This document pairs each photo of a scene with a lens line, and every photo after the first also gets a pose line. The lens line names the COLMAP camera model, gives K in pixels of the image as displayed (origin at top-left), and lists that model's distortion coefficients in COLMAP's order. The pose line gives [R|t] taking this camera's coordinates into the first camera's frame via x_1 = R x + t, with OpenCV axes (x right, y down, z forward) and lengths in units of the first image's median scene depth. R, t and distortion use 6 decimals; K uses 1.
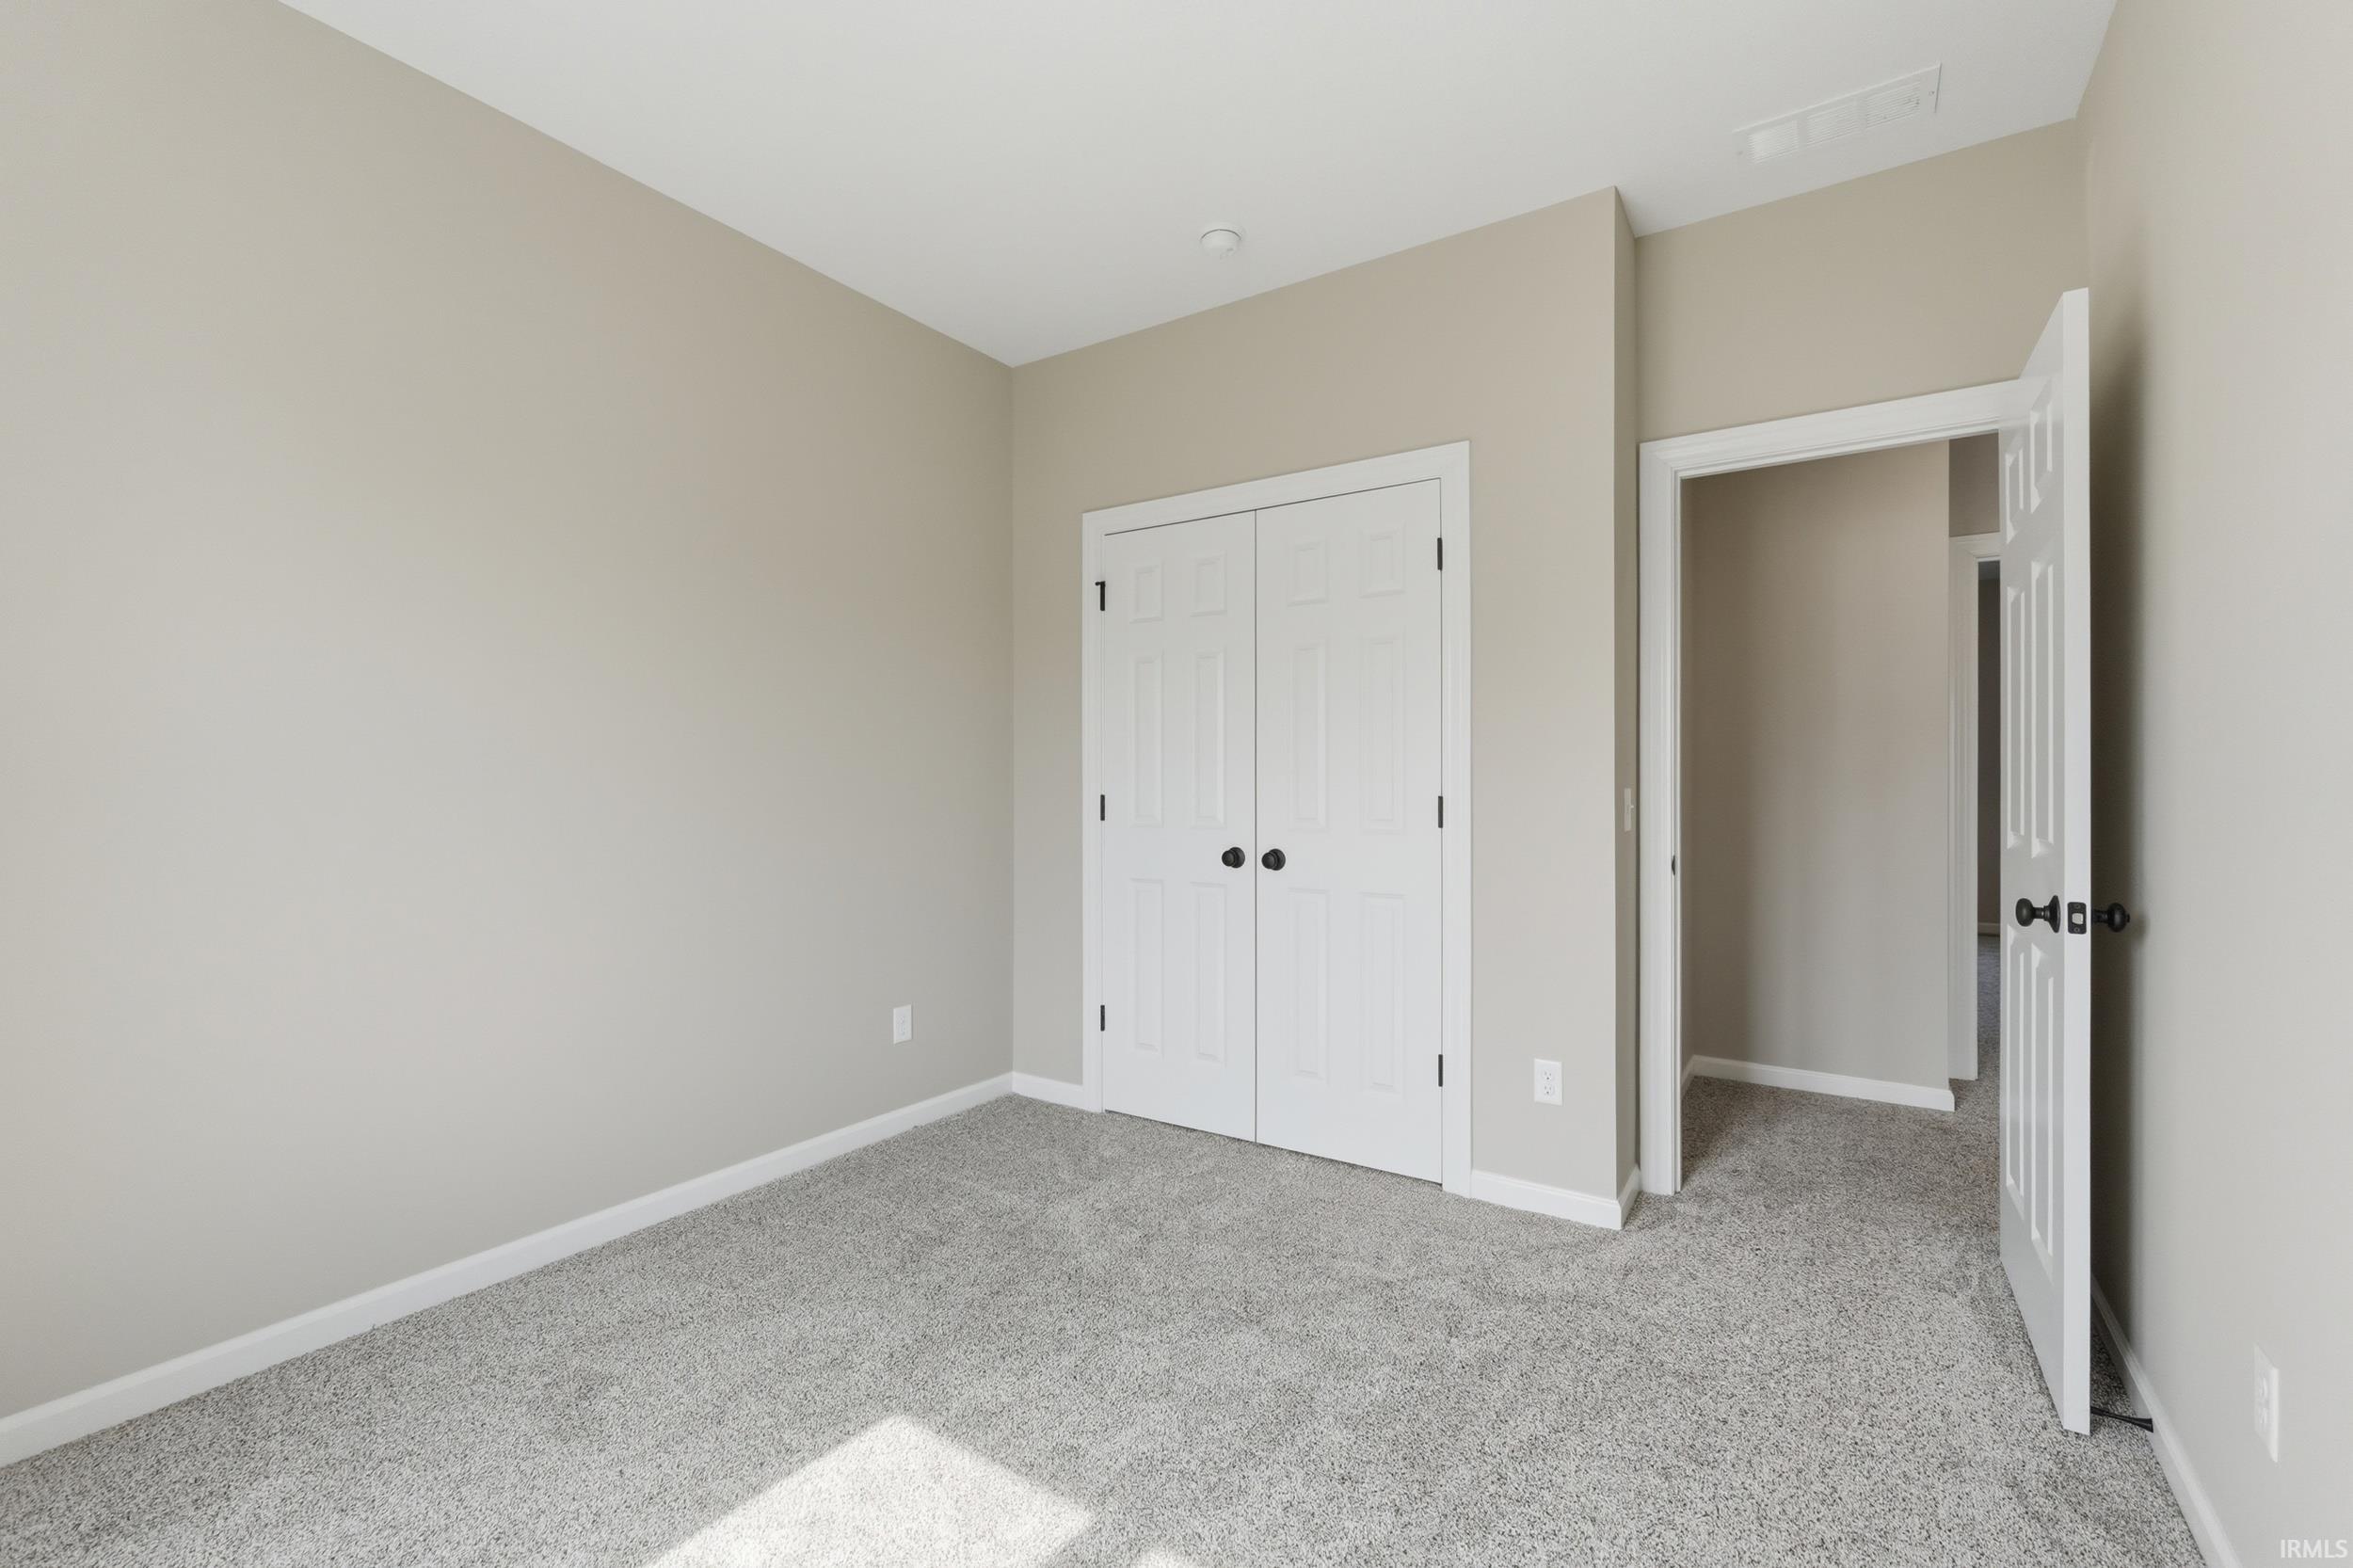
lens RADIAL K [[1002.0, 0, 1172.2], [0, 1002.0, 778.0], [0, 0, 1]] dist [-0.001089, -0.000147]
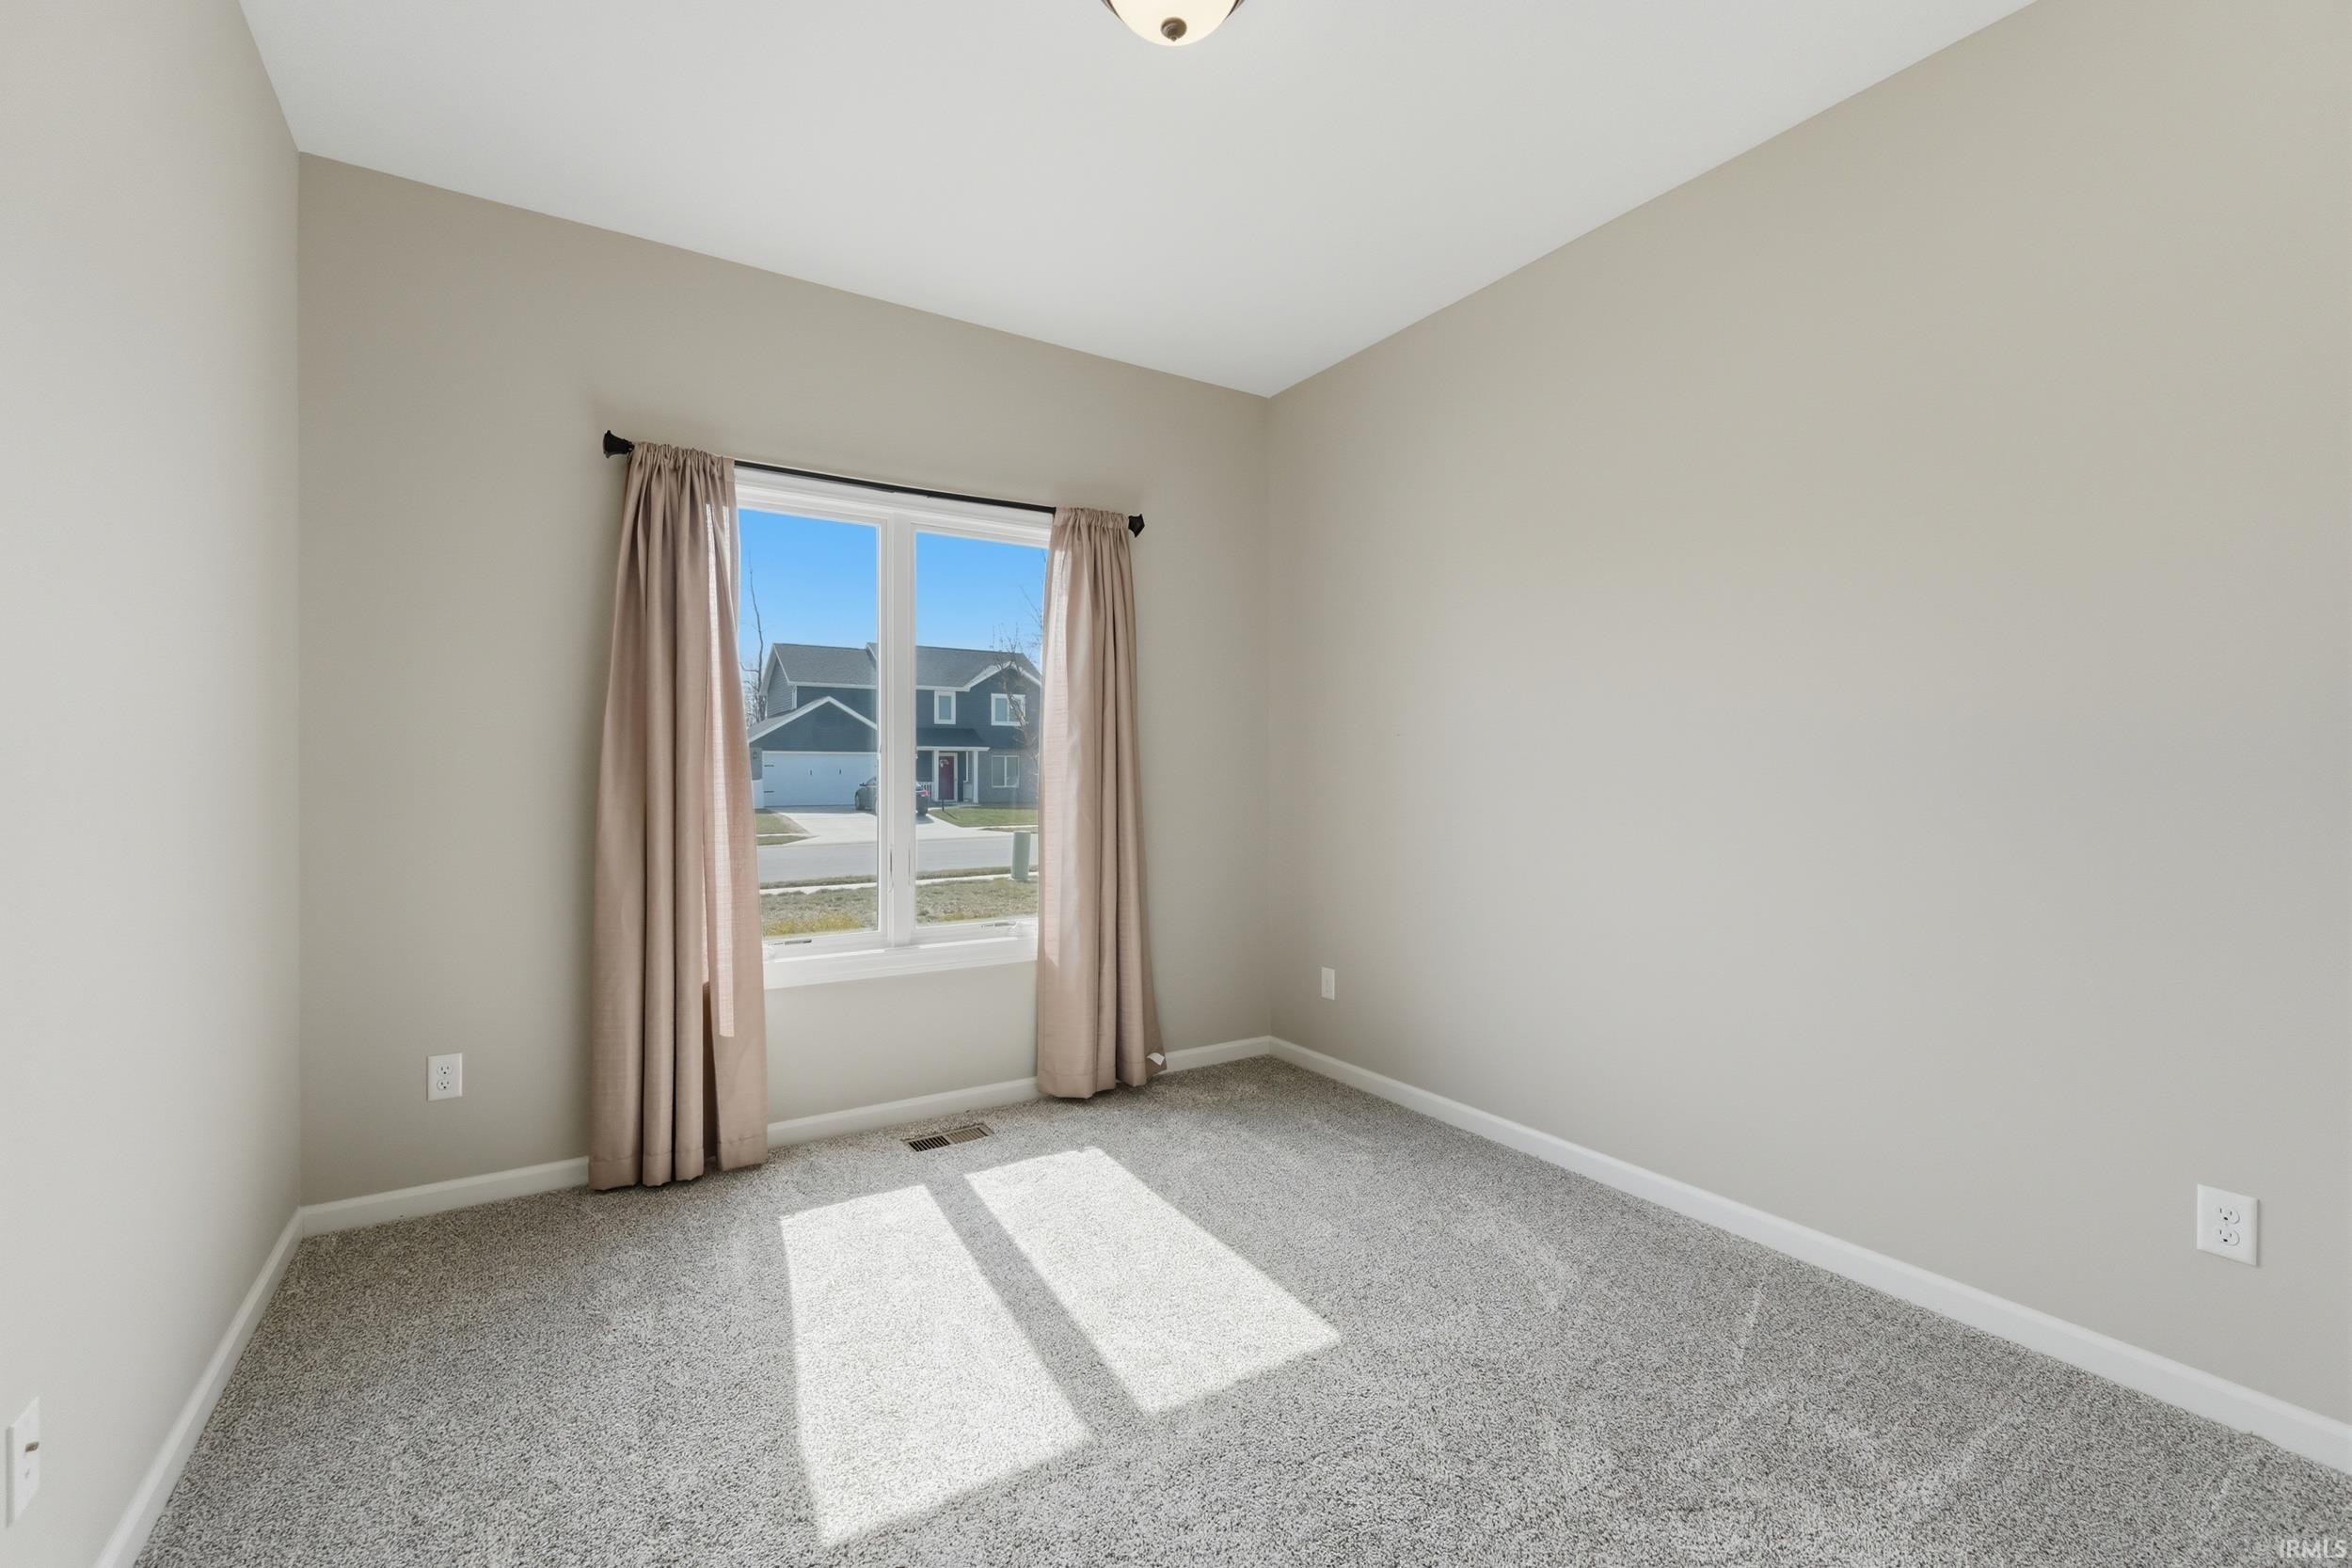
lens RADIAL K [[1001.5, 0, 1171.7], [0, 1001.5, 778.0], [0, 0, 1]] dist [-0.001089, -0.000147]
pose [[-0.417203, 0.001174, -0.908812, 0.555960], [0.007792, 0.999967, -0.002285, 0.007466], [0.908780, -0.008035, -0.417199, 0.882511]]
